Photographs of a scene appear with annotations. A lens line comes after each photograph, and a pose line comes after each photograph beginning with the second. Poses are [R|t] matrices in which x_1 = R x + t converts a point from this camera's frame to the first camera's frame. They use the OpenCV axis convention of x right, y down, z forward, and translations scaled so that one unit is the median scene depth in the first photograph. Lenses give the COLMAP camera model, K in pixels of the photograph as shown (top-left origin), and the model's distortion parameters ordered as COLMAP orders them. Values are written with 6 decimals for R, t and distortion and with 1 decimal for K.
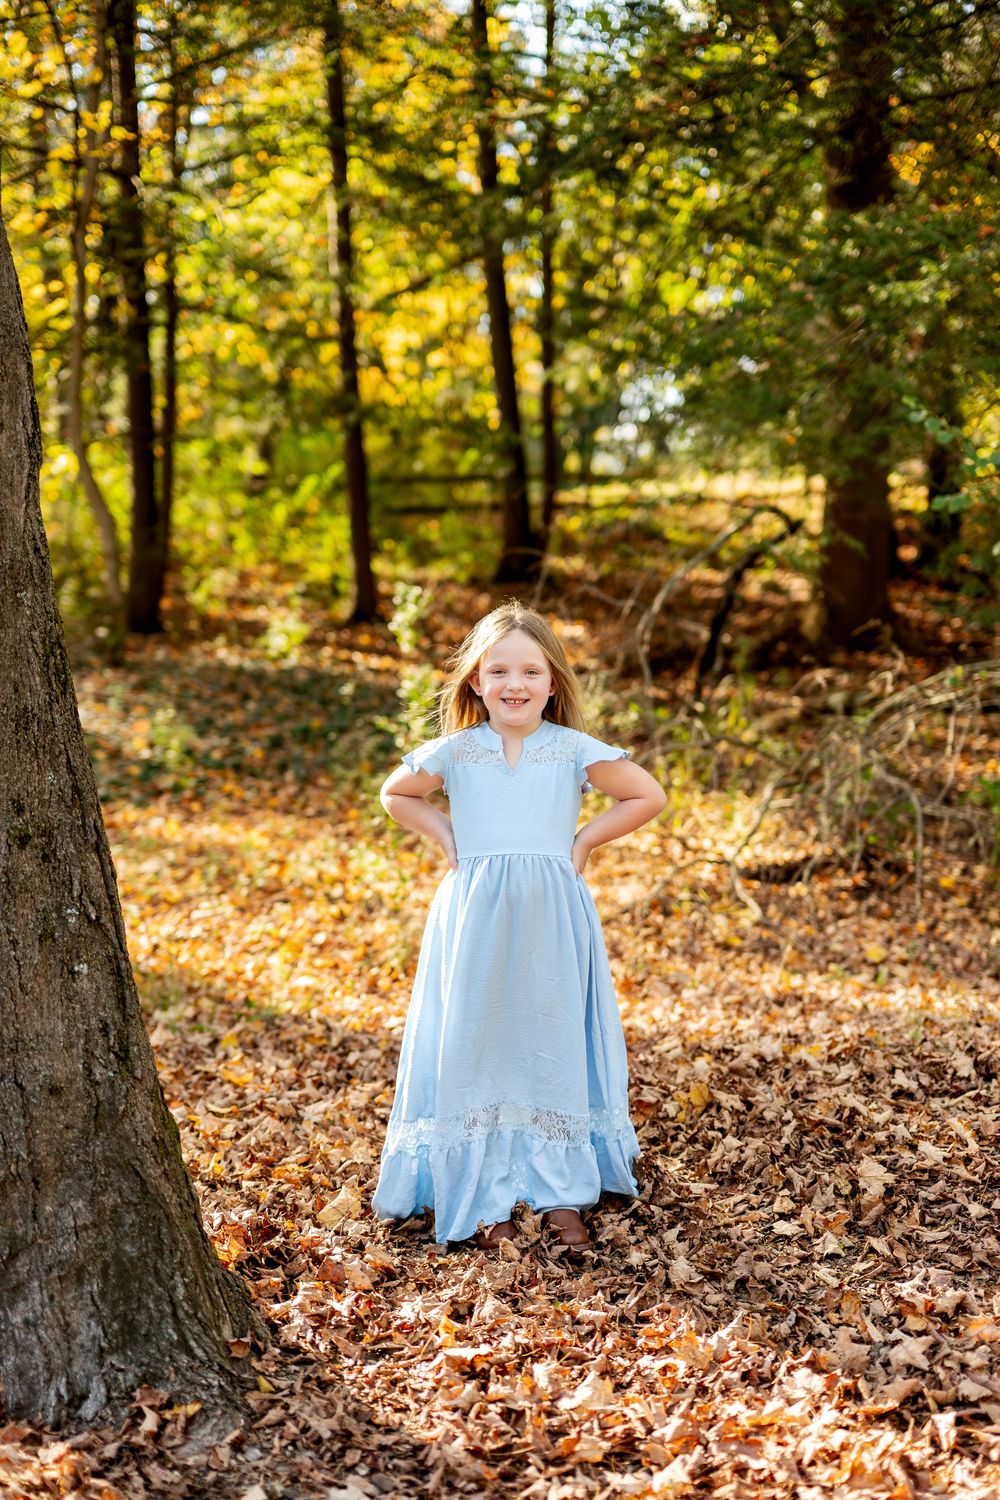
lens RADIAL K [[2079.4, 0, 494.6], [0, 2079.4, 767.9], [0, 0, 1]] dist [-0.010307, 0.018986]
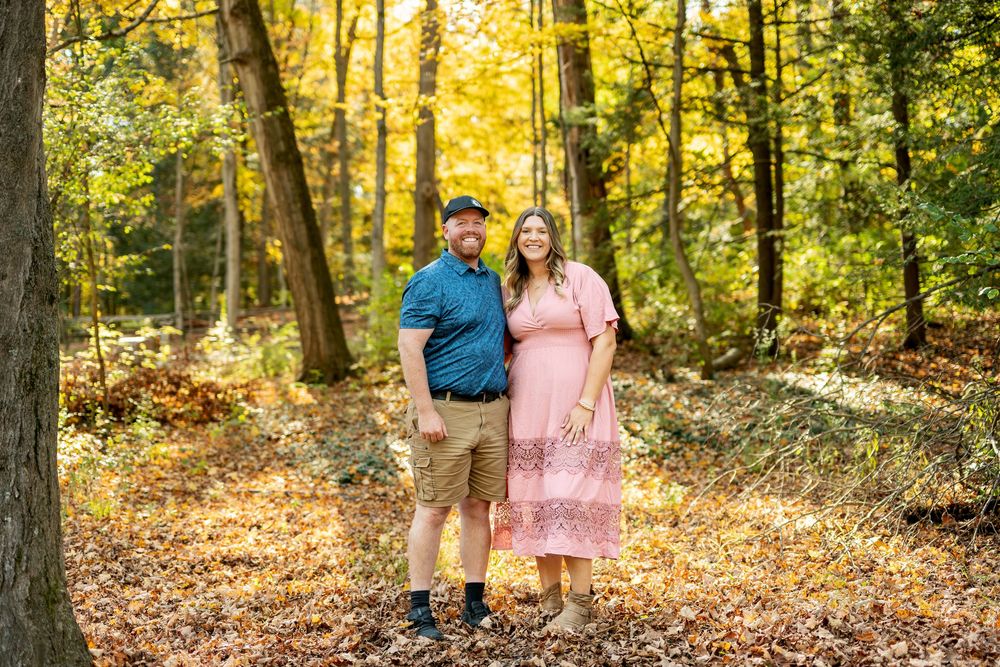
lens RADIAL K [[1386.9, 0, 503.6], [0, 1386.9, 338.9], [0, 0, 1]] dist [0.006804, -0.038416]
pose [[0.868655, -0.028985, -0.494569, 0.911719], [-0.010486, 0.996988, -0.076847, 0.011933], [0.495307, 0.071940, 0.865734, -0.027753]]
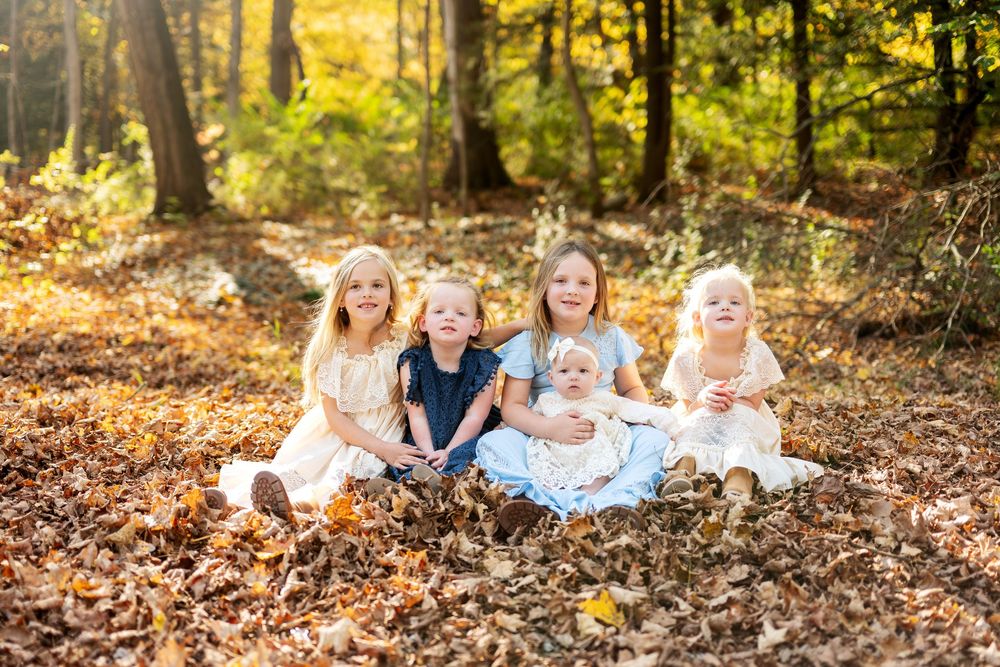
lens RADIAL K [[1387.1, 0, 496.9], [0, 1387.1, 334.4], [0, 0, 1]] dist [0.000716, 0.014969]
pose [[0.915944, 0.022797, -0.400657, 0.667490], [-0.023599, 0.999717, 0.002933, 0.143072], [0.400611, 0.006768, 0.916223, 0.220341]]
